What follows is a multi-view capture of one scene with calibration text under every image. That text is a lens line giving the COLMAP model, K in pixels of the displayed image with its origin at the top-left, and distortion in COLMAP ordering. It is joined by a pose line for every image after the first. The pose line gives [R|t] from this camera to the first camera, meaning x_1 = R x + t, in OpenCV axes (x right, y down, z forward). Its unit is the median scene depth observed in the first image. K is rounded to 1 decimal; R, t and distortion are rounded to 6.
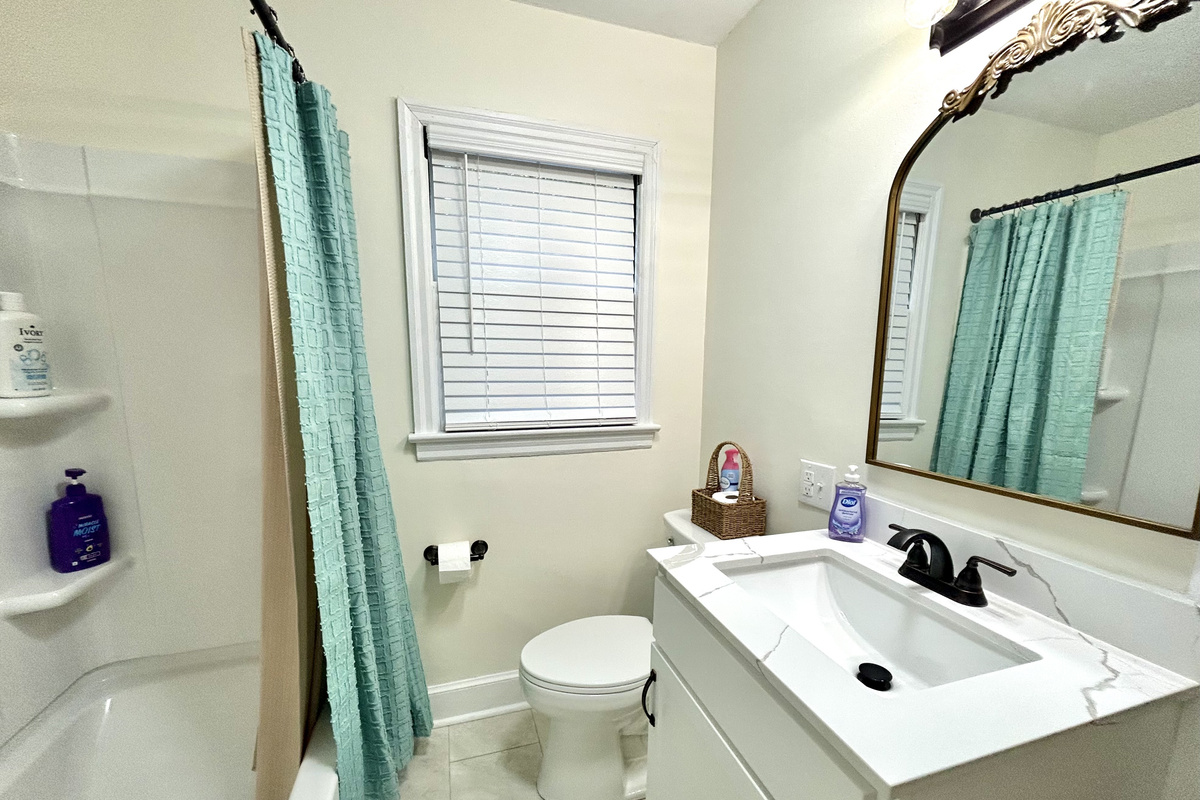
lens RADIAL K [[490.8, 0, 601.5], [0, 490.8, 440.9], [0, 0, 1]] dist [0.001011, -0.000167]
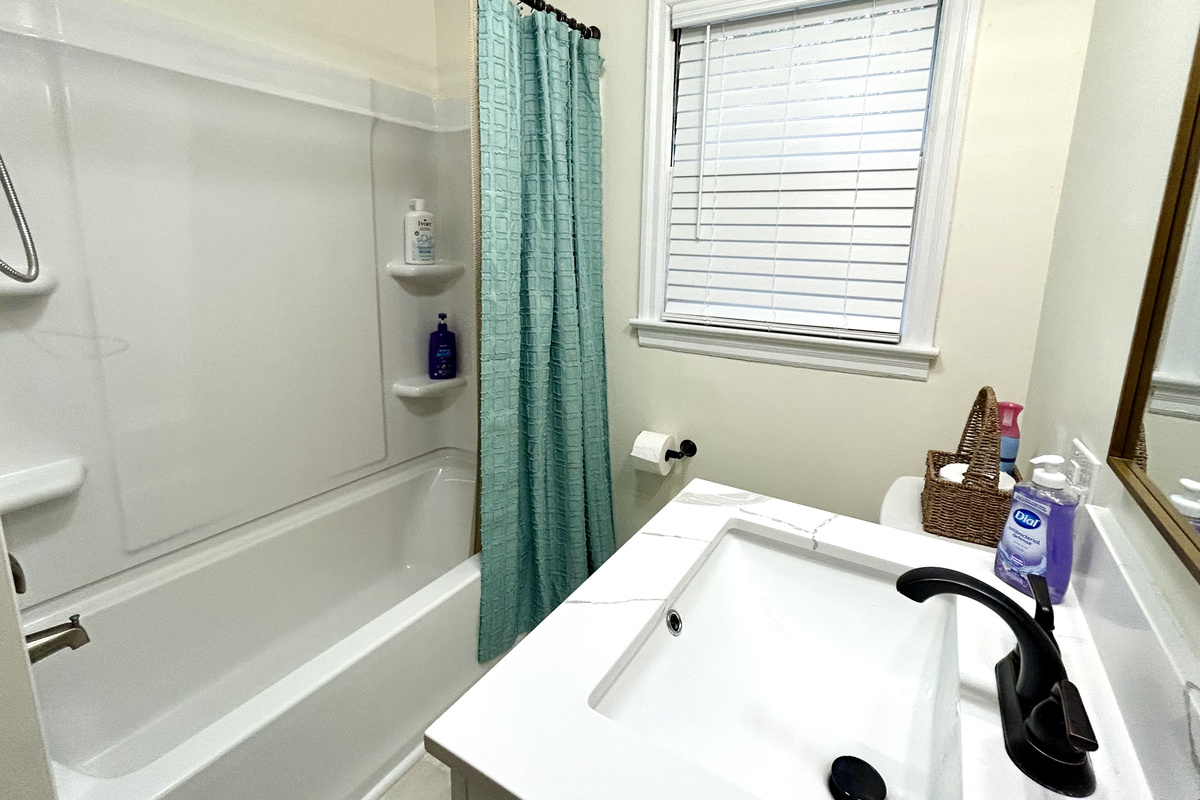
lens RADIAL K [[558.1, 0, 602.3], [0, 558.1, 351.2], [0, 0, 1]] dist [0.013855, -0.000338]
pose [[0.659051, 0.154502, -0.736058, 0.465099], [-0.145616, 0.986367, 0.076661, -0.027208], [0.737867, 0.056659, 0.672564, 0.172122]]
